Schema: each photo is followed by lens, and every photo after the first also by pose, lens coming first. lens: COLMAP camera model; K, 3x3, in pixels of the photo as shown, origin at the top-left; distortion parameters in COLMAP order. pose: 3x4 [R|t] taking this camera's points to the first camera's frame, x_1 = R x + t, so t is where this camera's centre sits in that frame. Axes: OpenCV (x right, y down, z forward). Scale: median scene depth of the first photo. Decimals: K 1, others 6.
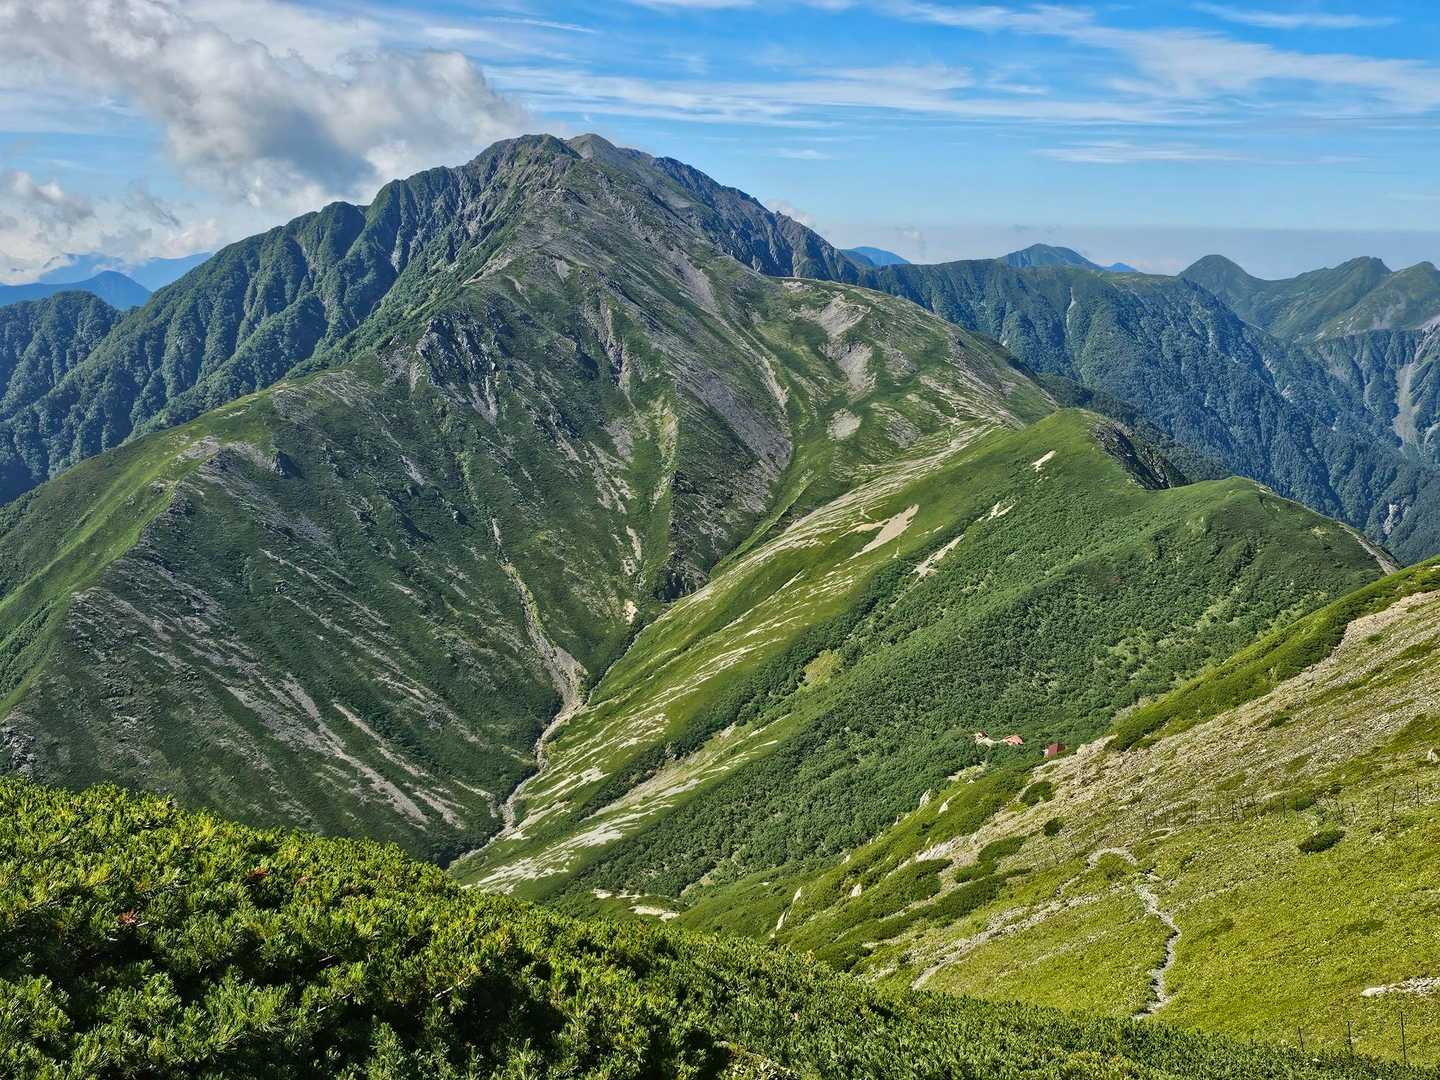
lens RADIAL K [[1473.6, 0, 697.3], [0, 1473.6, 533.7], [0, 0, 1]] dist [0.190929, -0.490405]
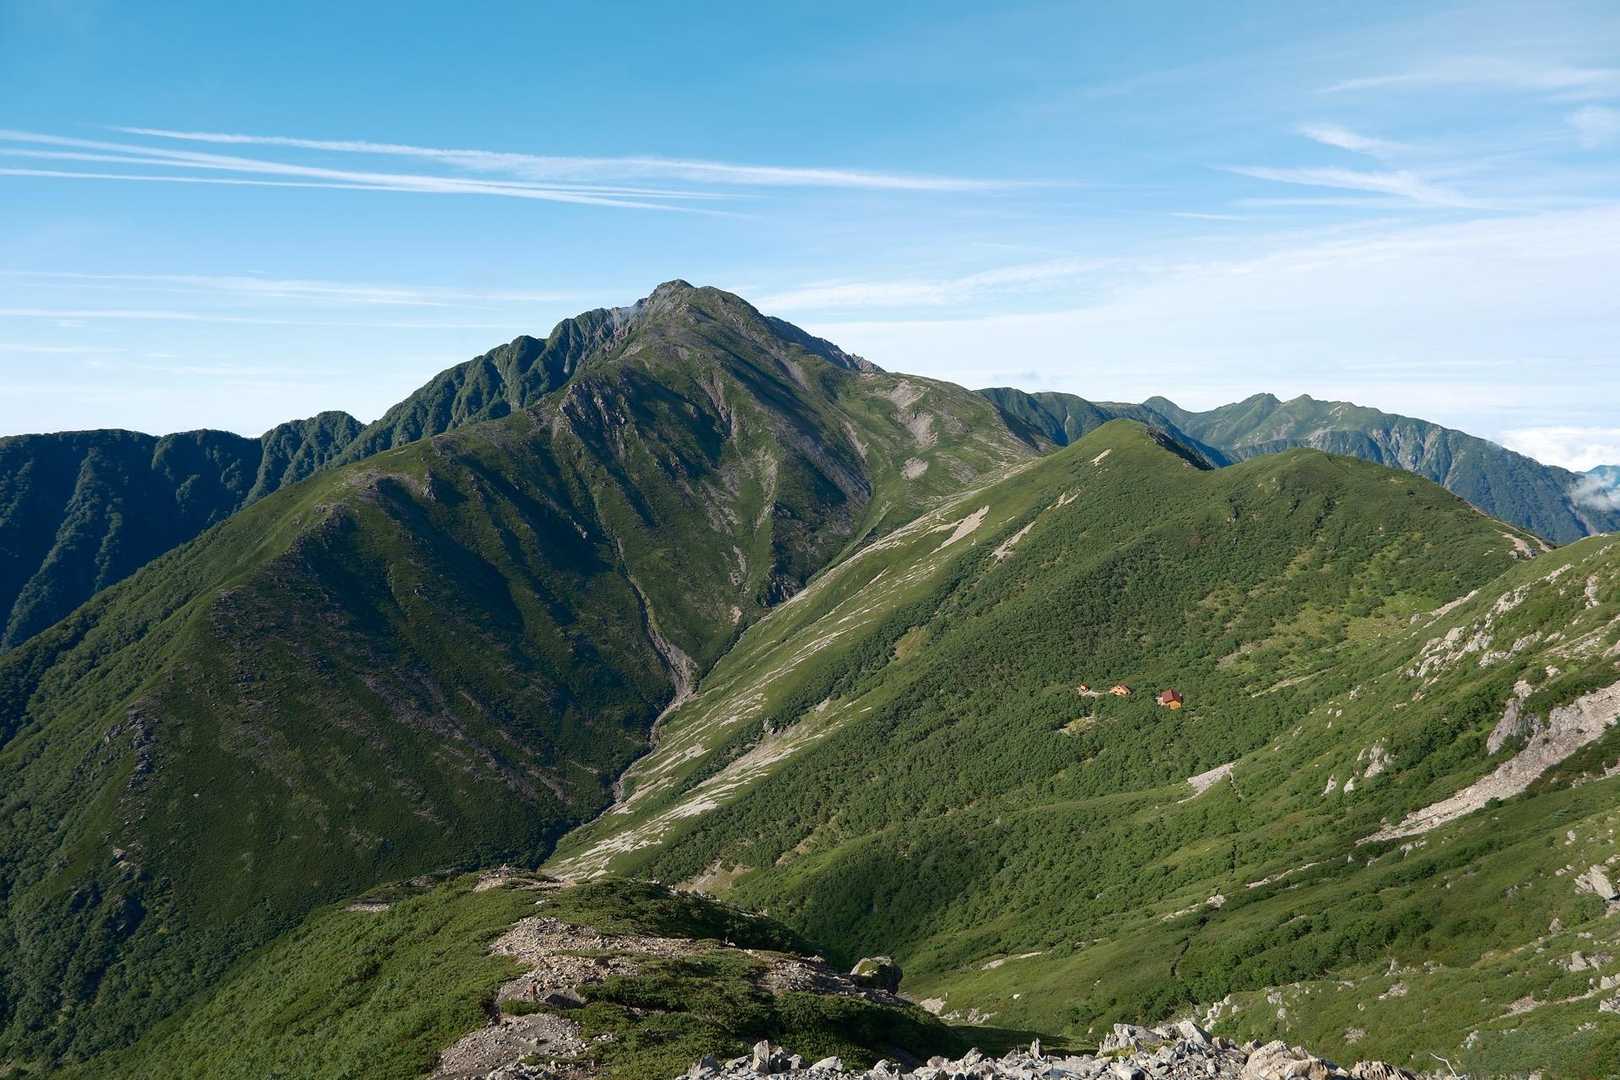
lens RADIAL K [[1001.8, 0, 810.0], [0, 1001.8, 540.0], [0, 0, 1]] dist [-0.022187, 0.002563]
pose [[0.999720, -0.022497, 0.007341, 0.007889], [0.022966, 0.997163, -0.071680, 0.058658], [-0.005707, 0.071828, 0.997401, 0.249099]]
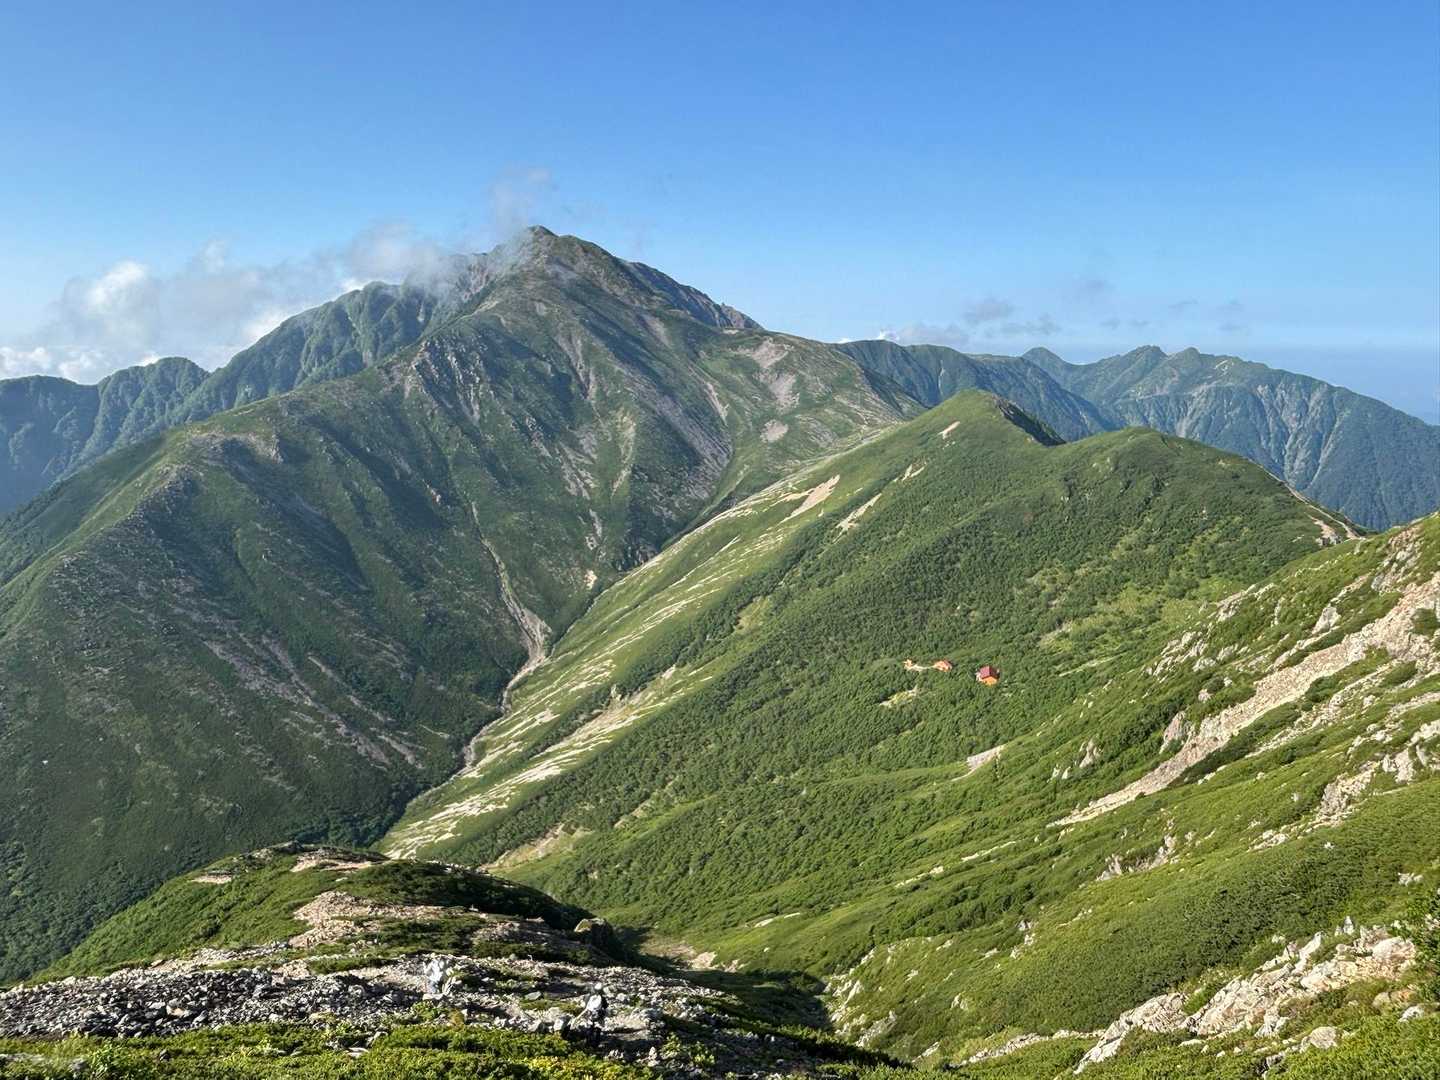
lens RADIAL K [[1029.5, 0, 707.8], [0, 1029.5, 552.3], [0, 0, 1]] dist [0.078347, -0.139145]
pose [[0.999397, -0.015137, 0.031248, 0.023401], [0.015499, 0.999815, -0.011357, 0.047546], [-0.031071, 0.011835, 0.999447, 0.215922]]
